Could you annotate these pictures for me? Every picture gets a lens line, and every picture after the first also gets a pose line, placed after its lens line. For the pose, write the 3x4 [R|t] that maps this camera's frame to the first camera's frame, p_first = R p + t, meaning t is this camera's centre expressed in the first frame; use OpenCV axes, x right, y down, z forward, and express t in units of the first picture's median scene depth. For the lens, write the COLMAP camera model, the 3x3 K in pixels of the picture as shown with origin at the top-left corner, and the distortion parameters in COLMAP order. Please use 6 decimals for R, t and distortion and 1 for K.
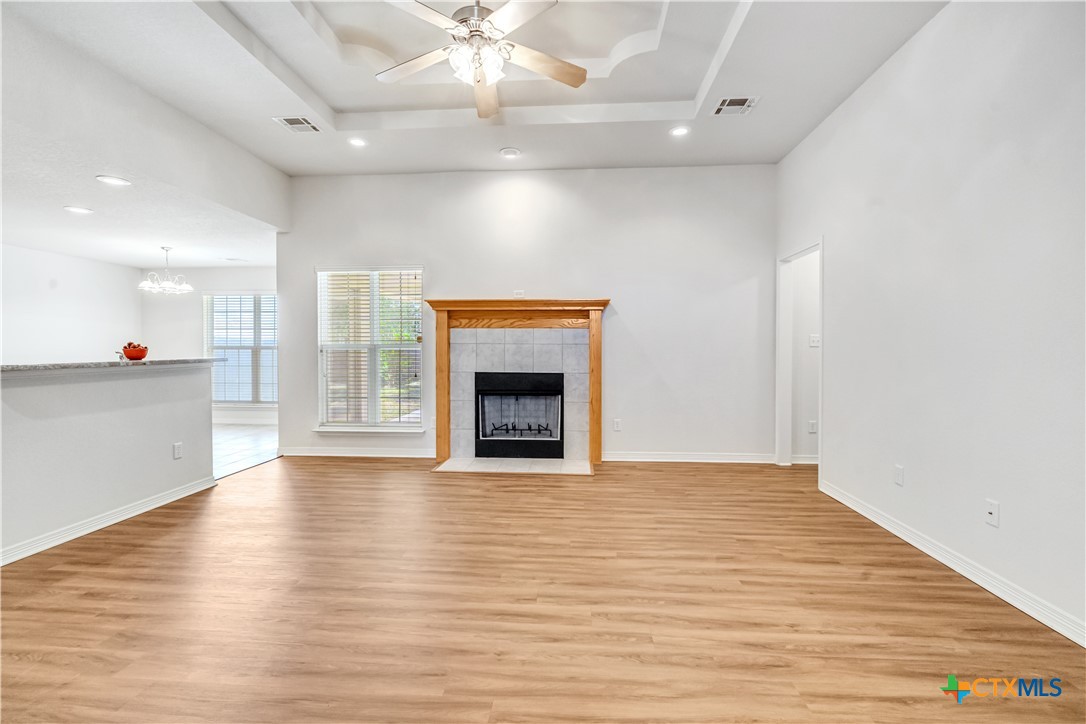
lens RADIAL K [[487.4, 0, 543.0], [0, 487.4, 362.0], [0, 0, 1]] dist [-0.008871, 0.000354]
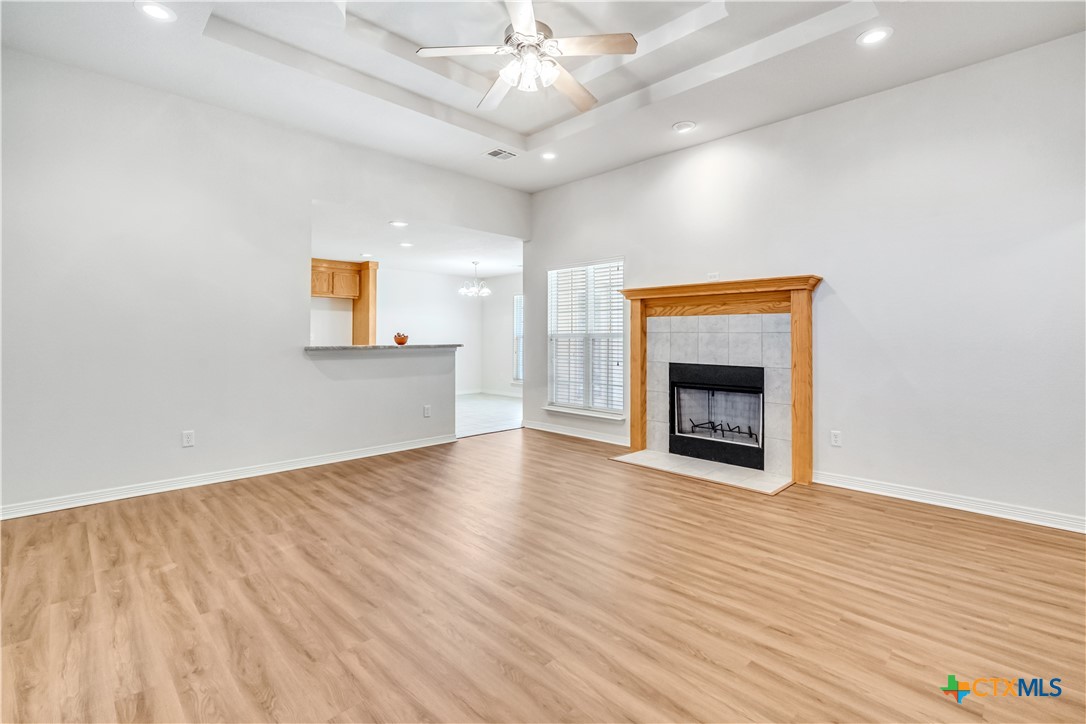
lens RADIAL K [[495.4, 0, 543.0], [0, 495.4, 333.0], [0, 0, 1]] dist [-0.003442, -0.000240]
pose [[0.753579, -0.004977, -0.657338, 0.314348], [-0.021426, 0.999254, -0.032128, -0.000426], [0.657008, 0.038295, 0.752911, 0.112909]]
